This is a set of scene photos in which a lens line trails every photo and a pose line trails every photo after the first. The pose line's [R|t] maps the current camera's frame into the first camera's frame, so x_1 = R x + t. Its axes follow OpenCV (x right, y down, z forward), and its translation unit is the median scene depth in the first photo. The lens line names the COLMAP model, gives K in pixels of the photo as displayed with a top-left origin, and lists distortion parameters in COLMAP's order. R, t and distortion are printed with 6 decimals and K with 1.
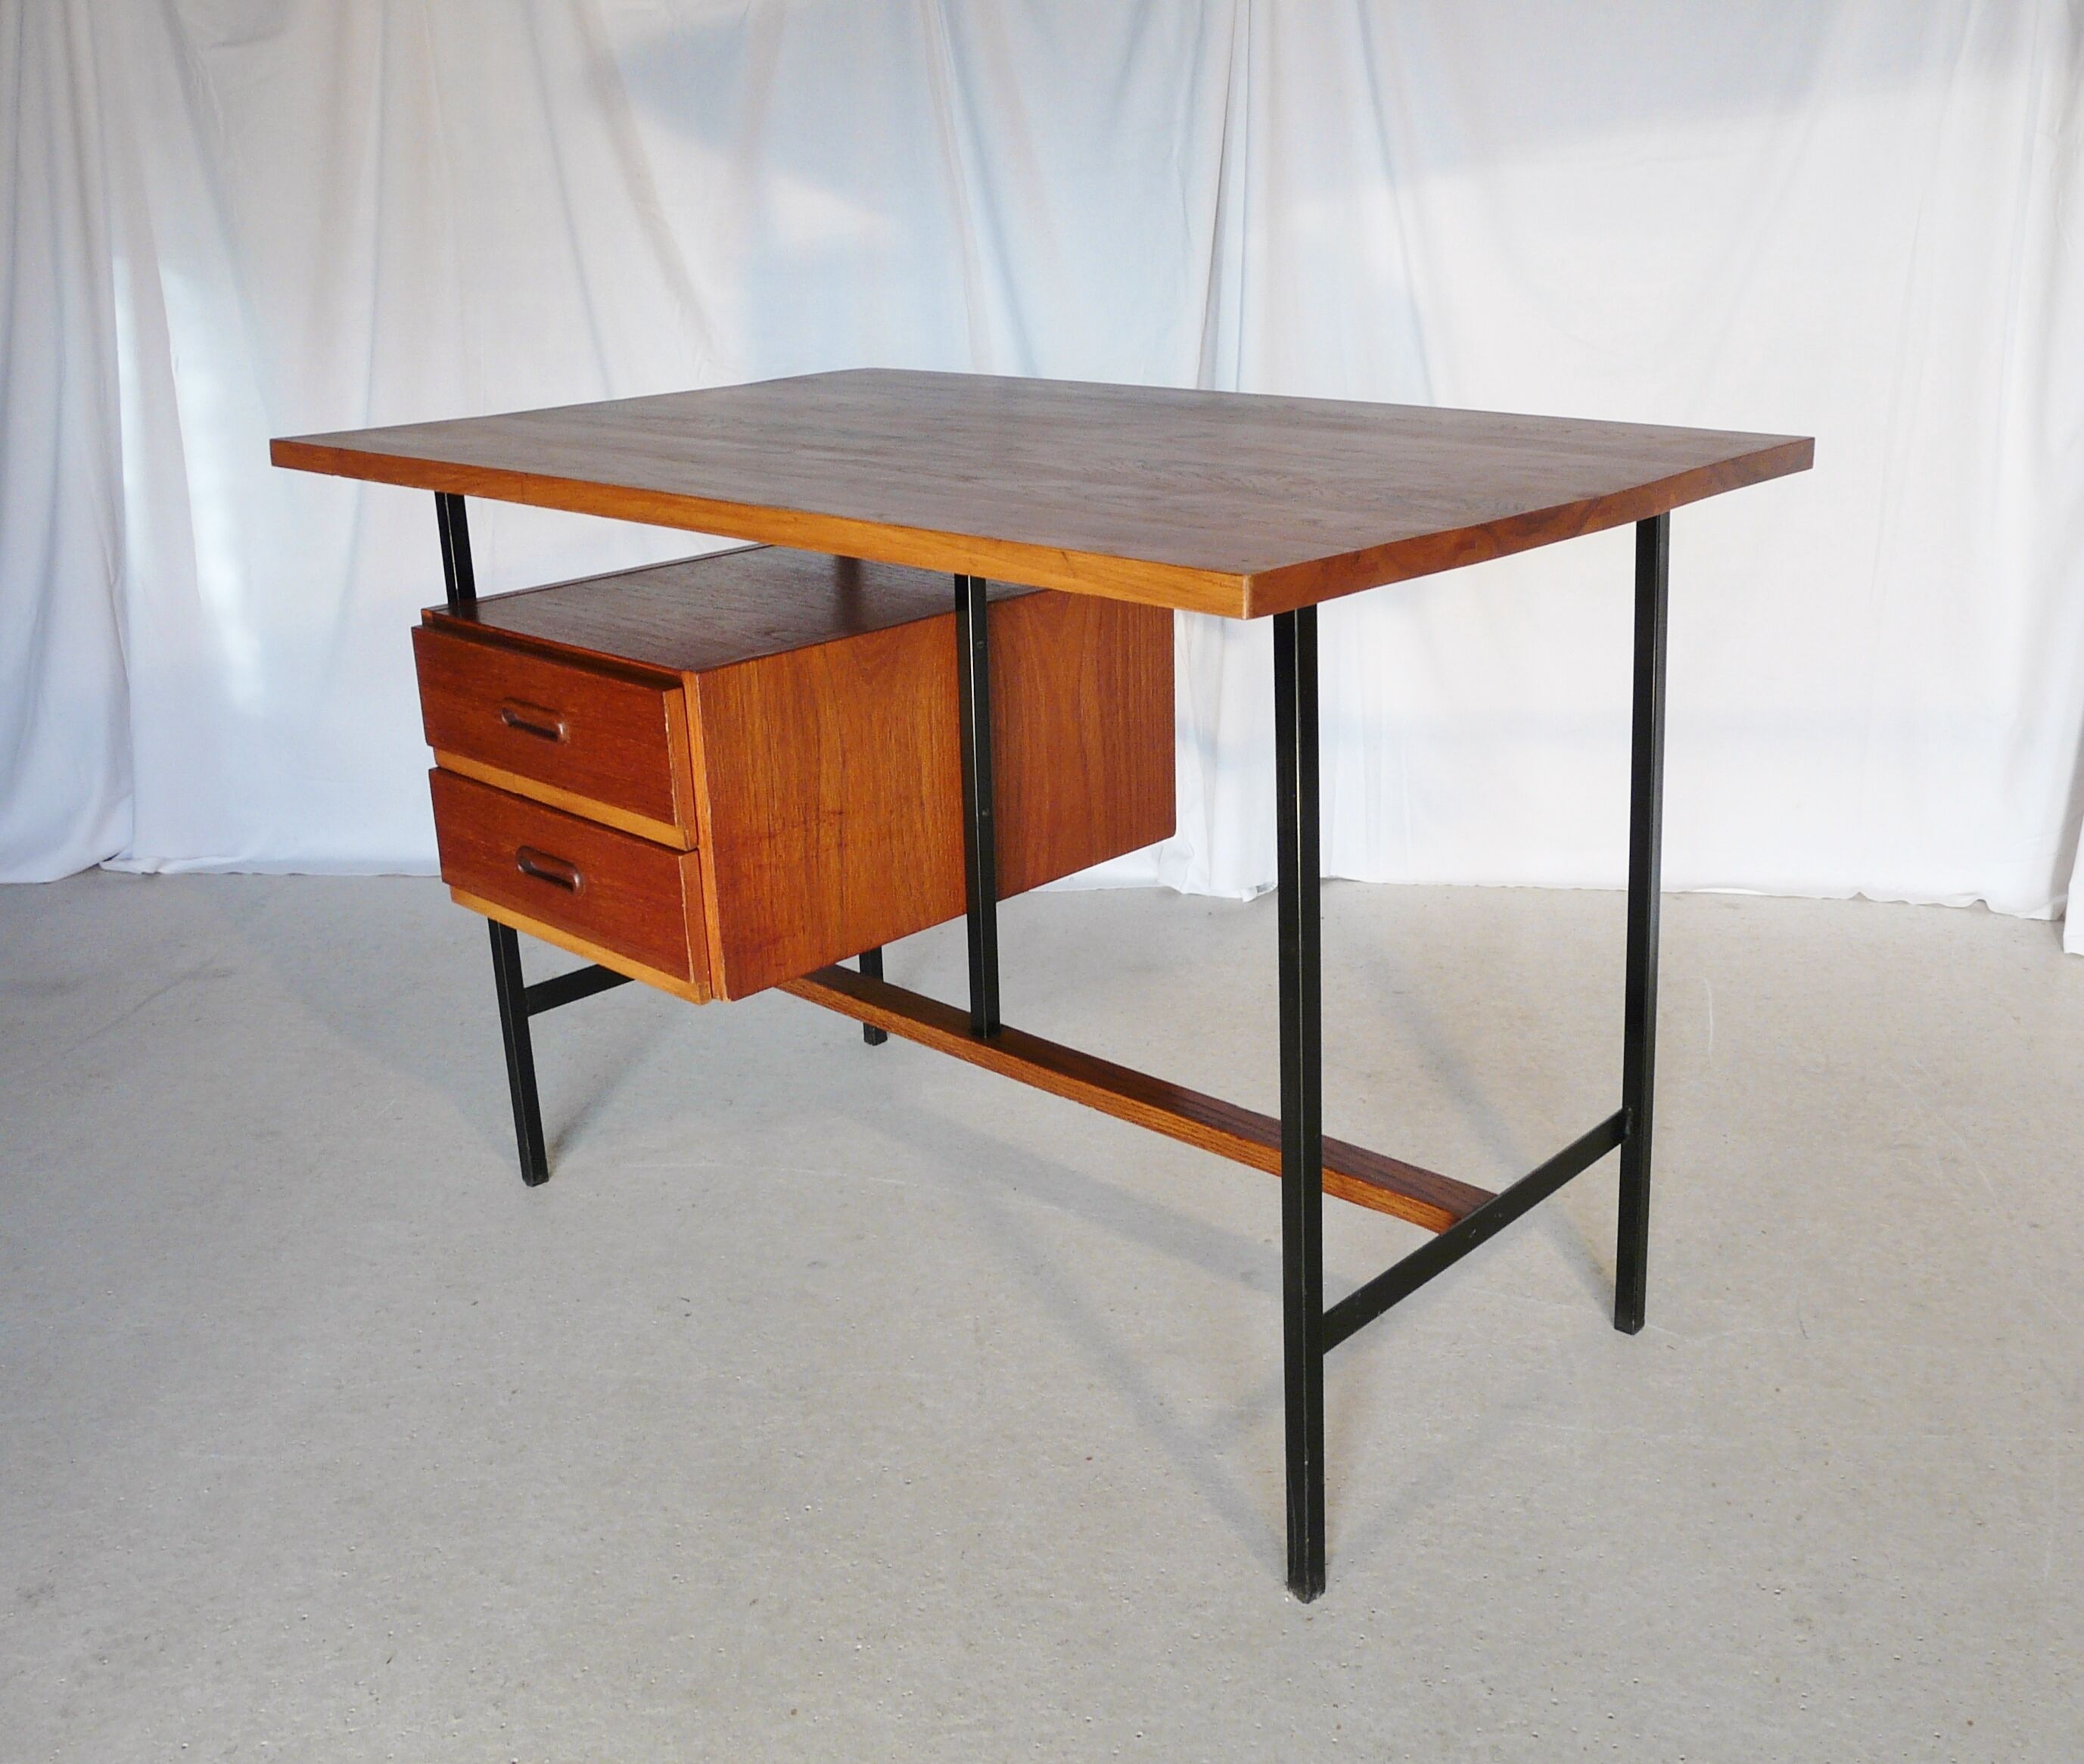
lens RADIAL K [[1999.7, 0, 1042.0], [0, 1999.7, 882.0], [0, 0, 1]] dist [-0.032832, 0.019249]
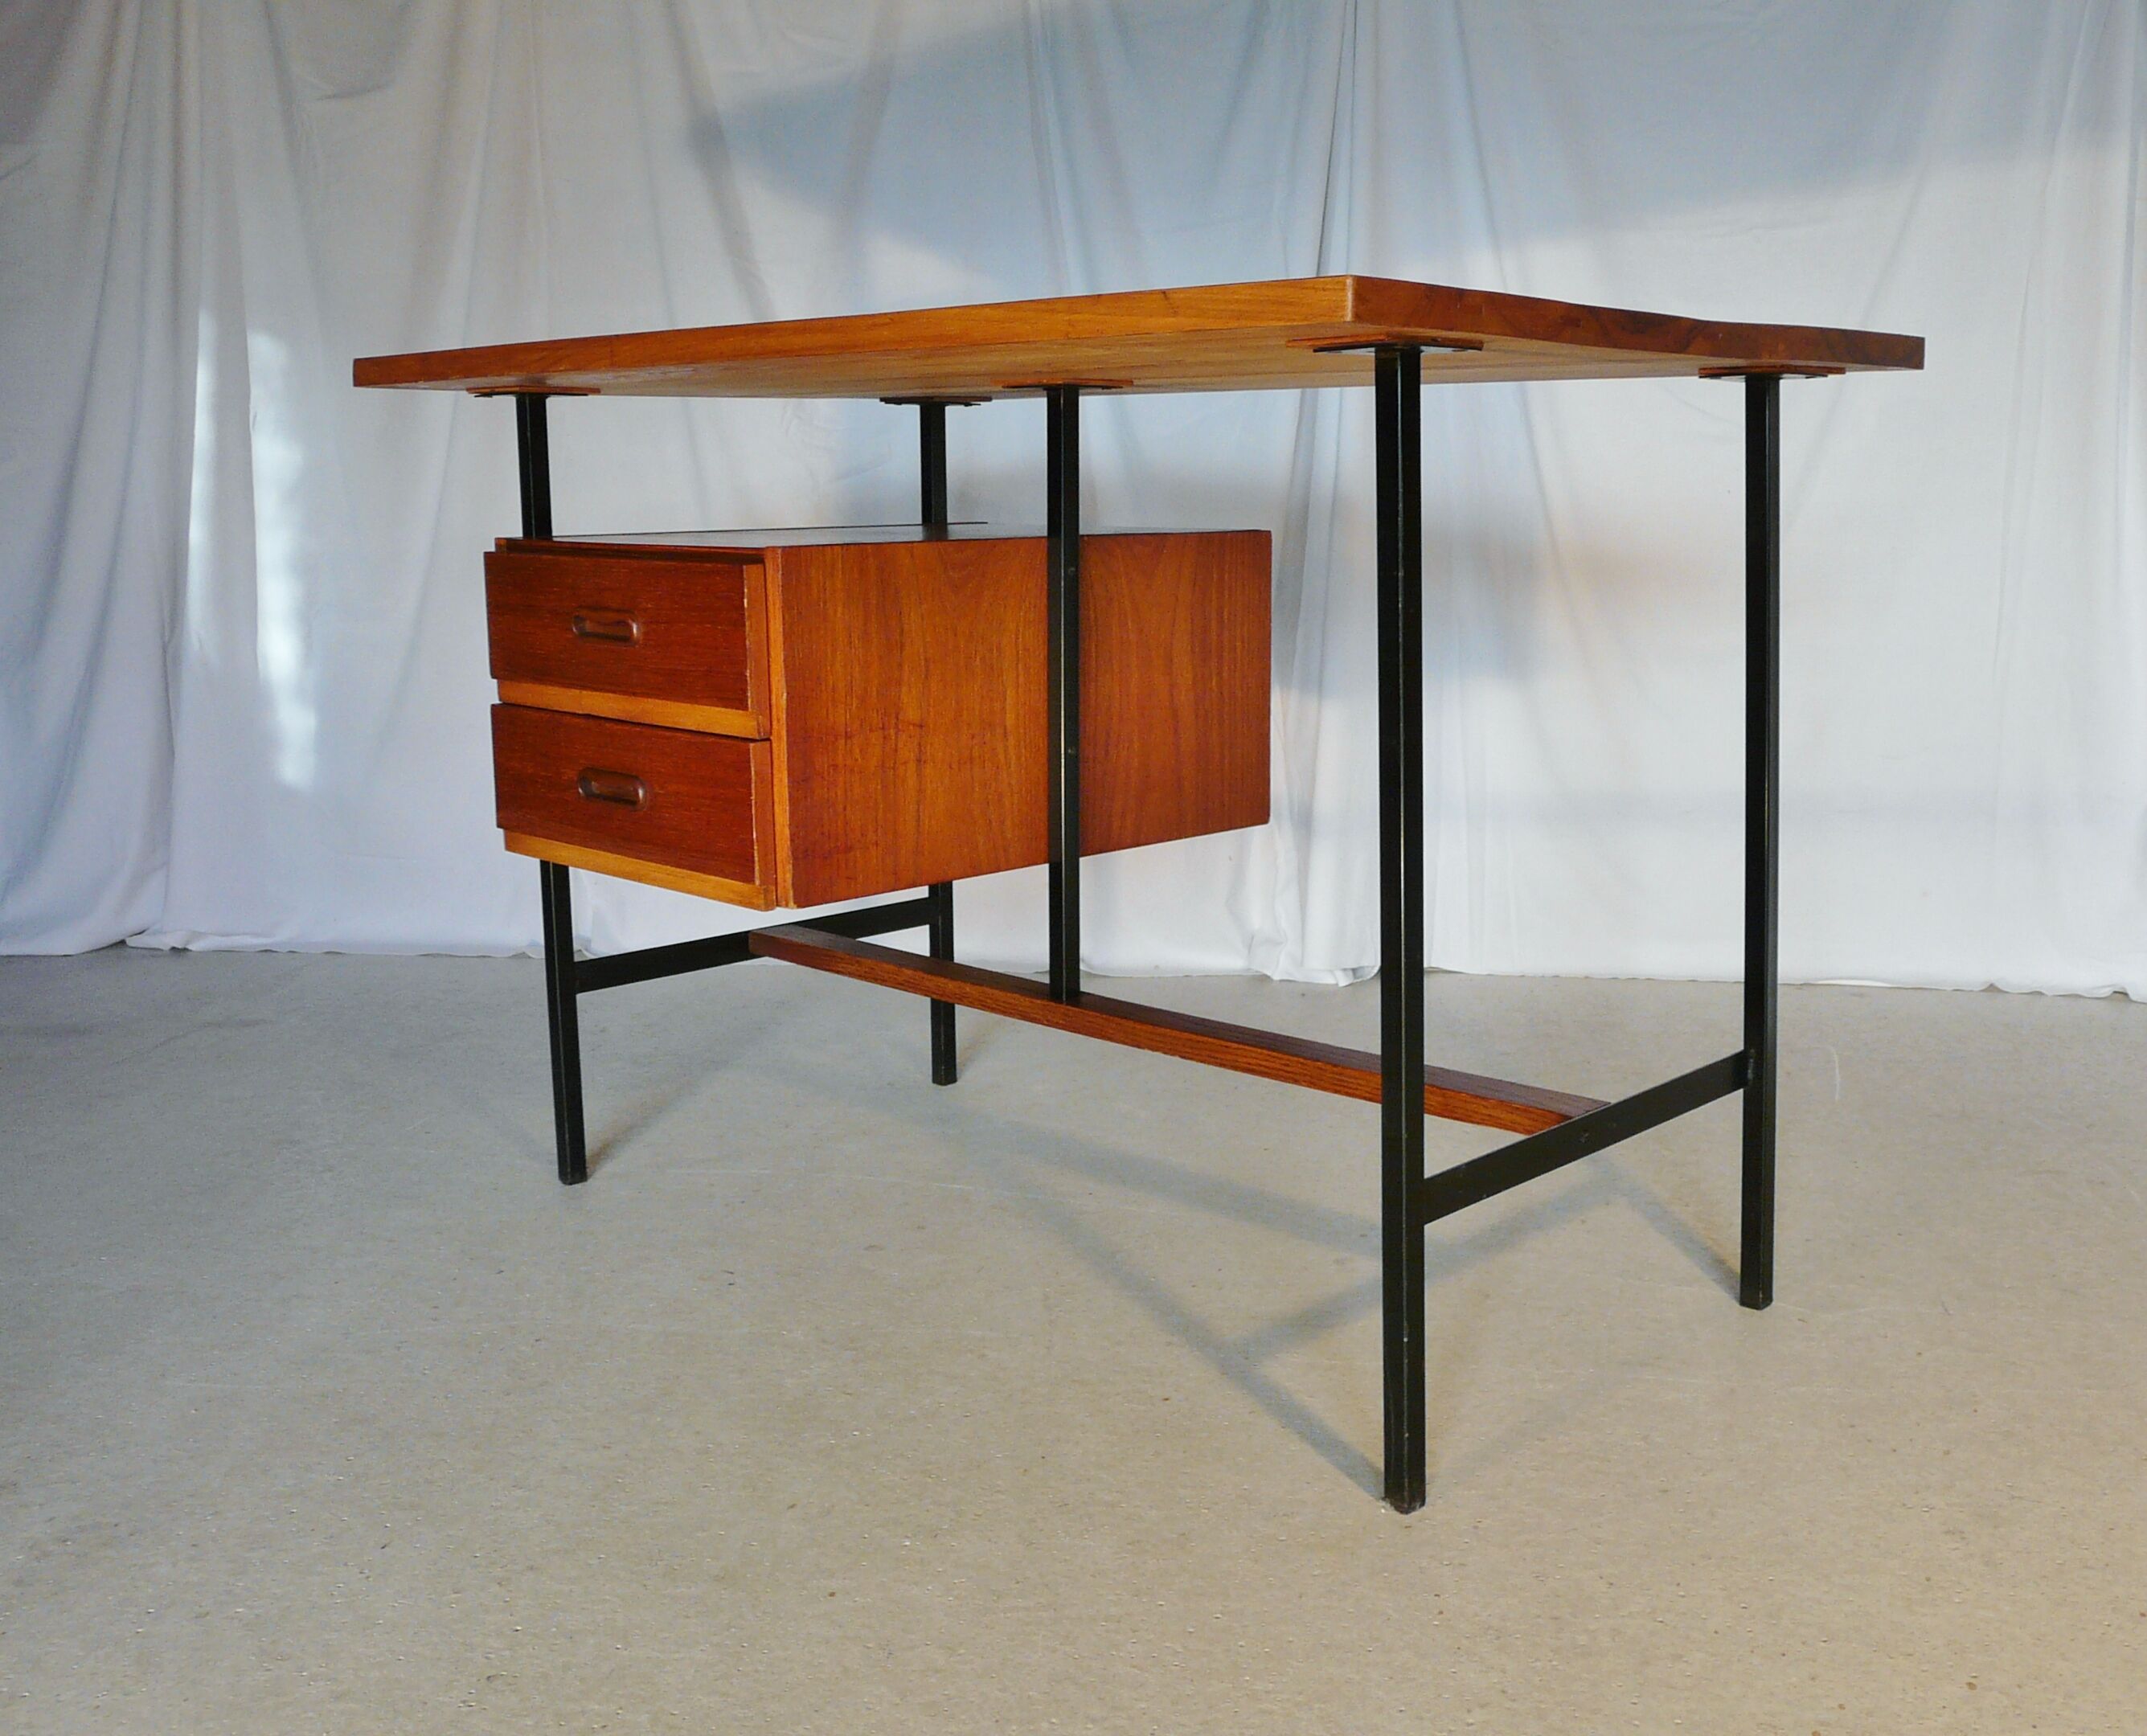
lens RADIAL K [[2123.4, 0, 1130.0], [0, 2123.4, 870.8], [0, 0, 1]] dist [-0.026299, -0.004761]
pose [[0.999677, 0.025383, 0.001205, -0.000174], [-0.024901, 0.987952, -0.152745, 0.188952], [-0.005068, 0.152666, 0.988265, 0.006441]]
